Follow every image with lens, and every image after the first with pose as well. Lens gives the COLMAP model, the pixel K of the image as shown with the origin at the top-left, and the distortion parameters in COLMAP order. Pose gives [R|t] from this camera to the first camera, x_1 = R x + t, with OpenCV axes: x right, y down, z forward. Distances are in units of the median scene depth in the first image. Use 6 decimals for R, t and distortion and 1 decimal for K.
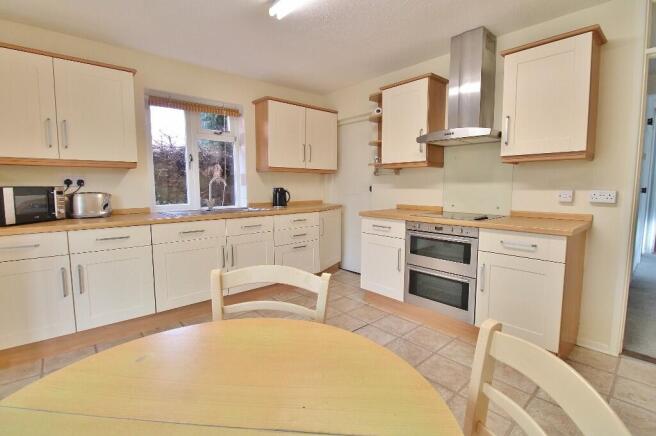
lens RADIAL K [[307.0, 0, 328.0], [0, 307.0, 218.0], [0, 0, 1]] dist [-0.010932, -0.000731]
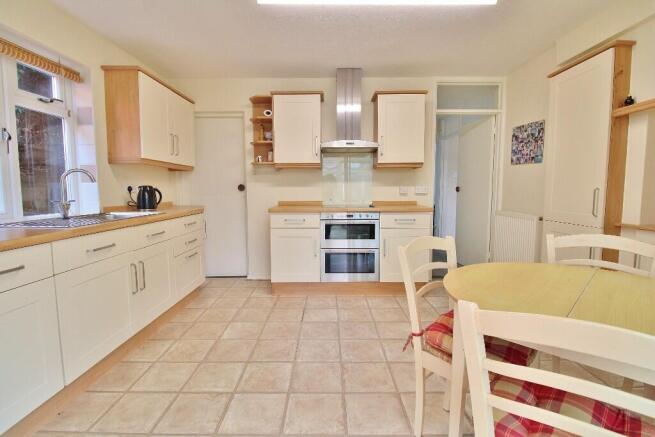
lens RADIAL K [[306.5, 0, 327.5], [0, 306.5, 218.5], [0, 0, 1]] dist [-0.010932, -0.000731]
pose [[0.661382, -0.072314, 0.746555, -0.506762], [0.083324, 0.996264, 0.022684, 0.006327], [-0.745407, 0.047203, 0.664937, 0.162045]]
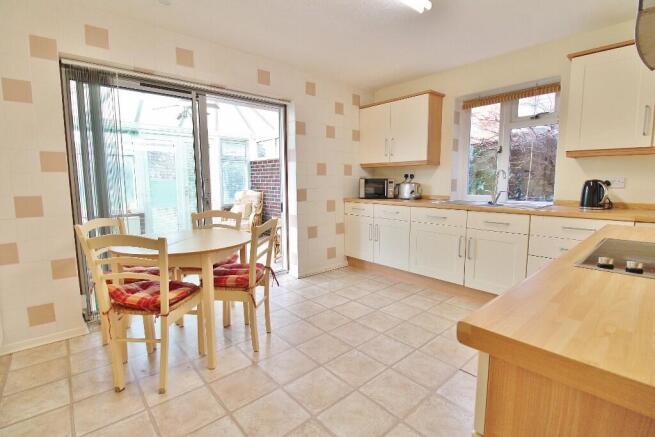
lens RADIAL K [[295.8, 0, 327.5], [0, 295.8, 218.5], [0, 0, 1]] dist [-0.026249, -0.000160]
pose [[0.002429, 0.128042, -0.991766, 0.559181], [-0.097950, 0.987030, 0.127191, -0.043981], [0.995188, 0.096835, 0.014939, 0.472992]]
